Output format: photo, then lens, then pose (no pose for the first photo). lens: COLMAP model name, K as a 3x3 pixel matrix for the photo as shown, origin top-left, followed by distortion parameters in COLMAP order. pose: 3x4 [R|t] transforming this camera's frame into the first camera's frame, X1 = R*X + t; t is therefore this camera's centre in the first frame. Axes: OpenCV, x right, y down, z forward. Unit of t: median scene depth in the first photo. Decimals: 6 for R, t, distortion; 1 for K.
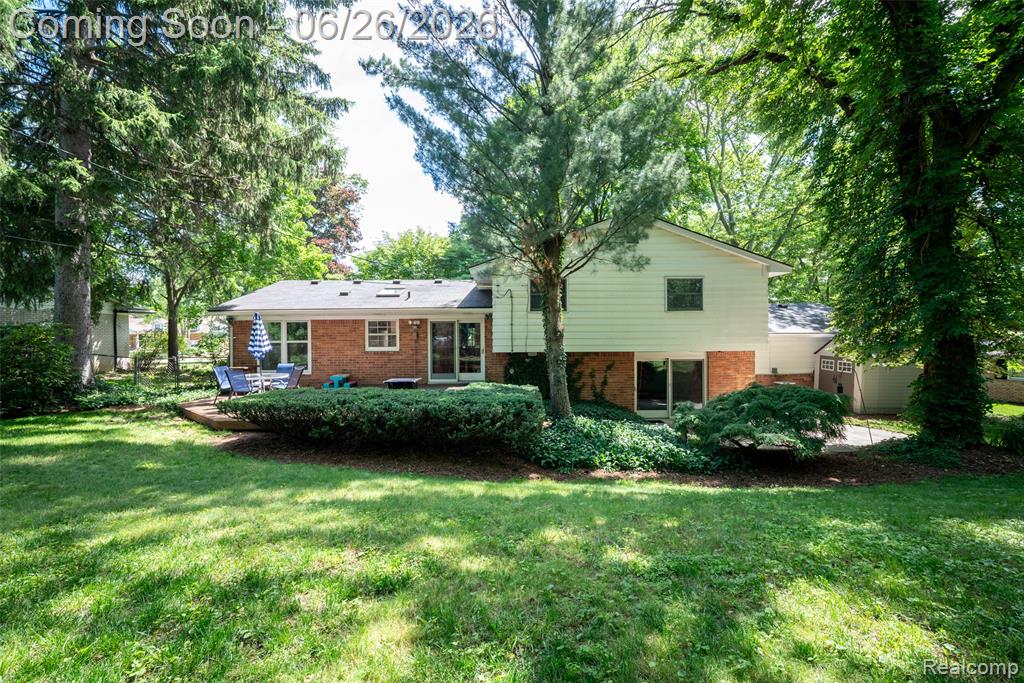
lens RADIAL K [[422.9, 0, 512.0], [0, 422.9, 341.5], [0, 0, 1]] dist [-0.000604, -0.000106]
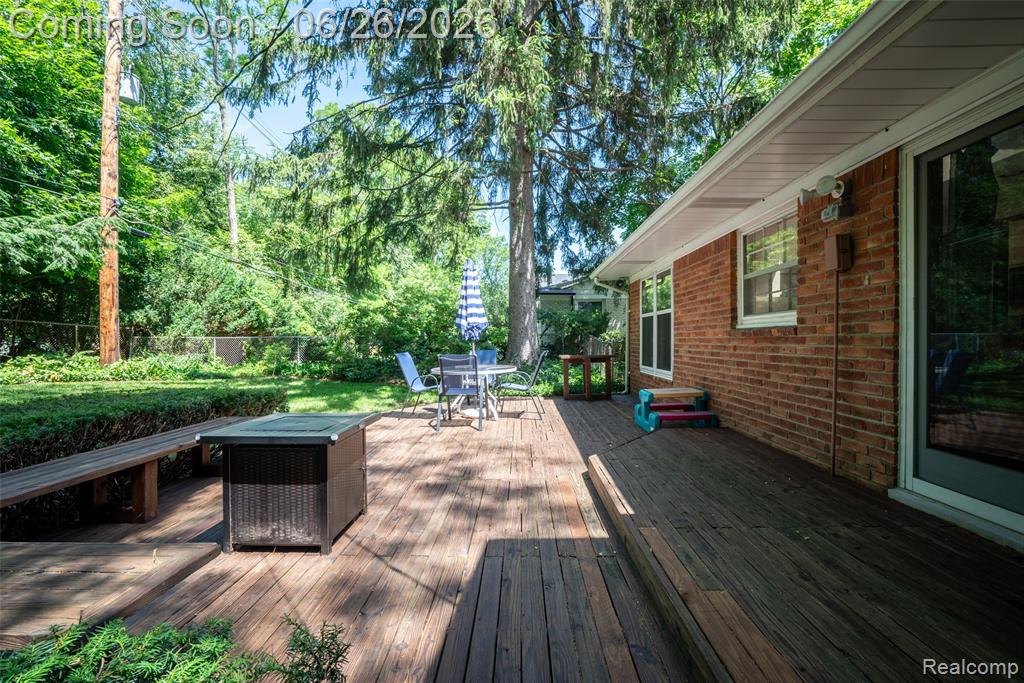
lens RADIAL K [[422.9, 0, 512.0], [0, 422.9, 341.5], [0, 0, 1]] dist [-0.000604, -0.000106]
pose [[-0.046926, 0.005414, -0.998884, -0.005942], [-0.025974, 0.999641, 0.006639, 0.034903], [0.998561, 0.026257, -0.046769, 0.841461]]
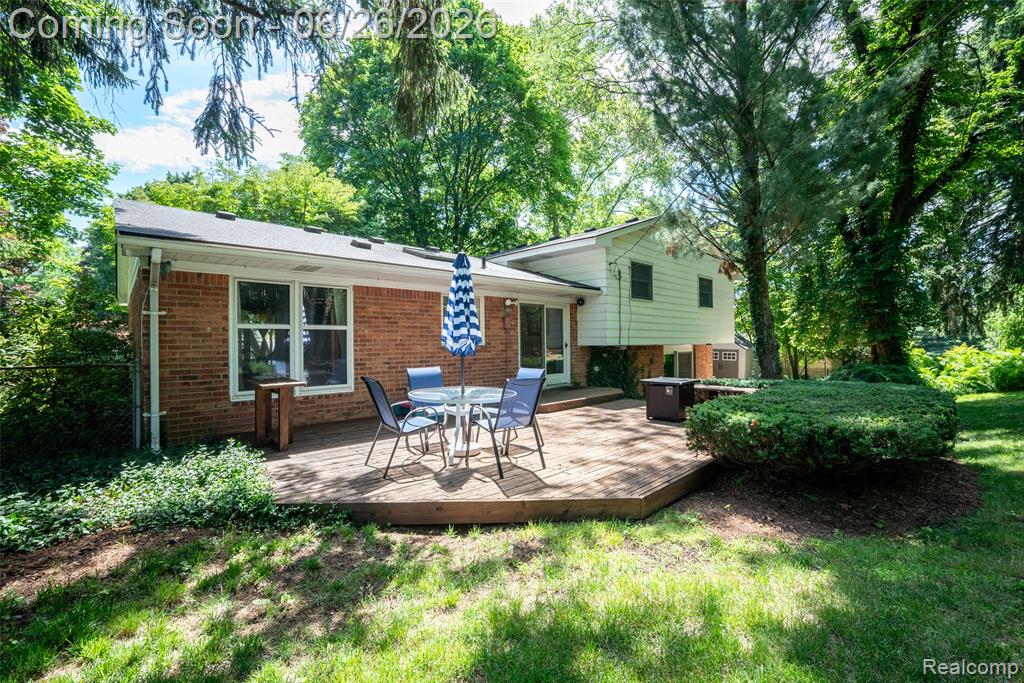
lens RADIAL K [[422.9, 0, 512.0], [0, 422.9, 341.5], [0, 0, 1]] dist [-0.000604, -0.000106]
pose [[0.740023, 0.001539, 0.672580, -0.677835], [0.012720, 0.999787, -0.016283, 0.027550], [-0.672461, 0.020605, 0.739846, 0.490144]]
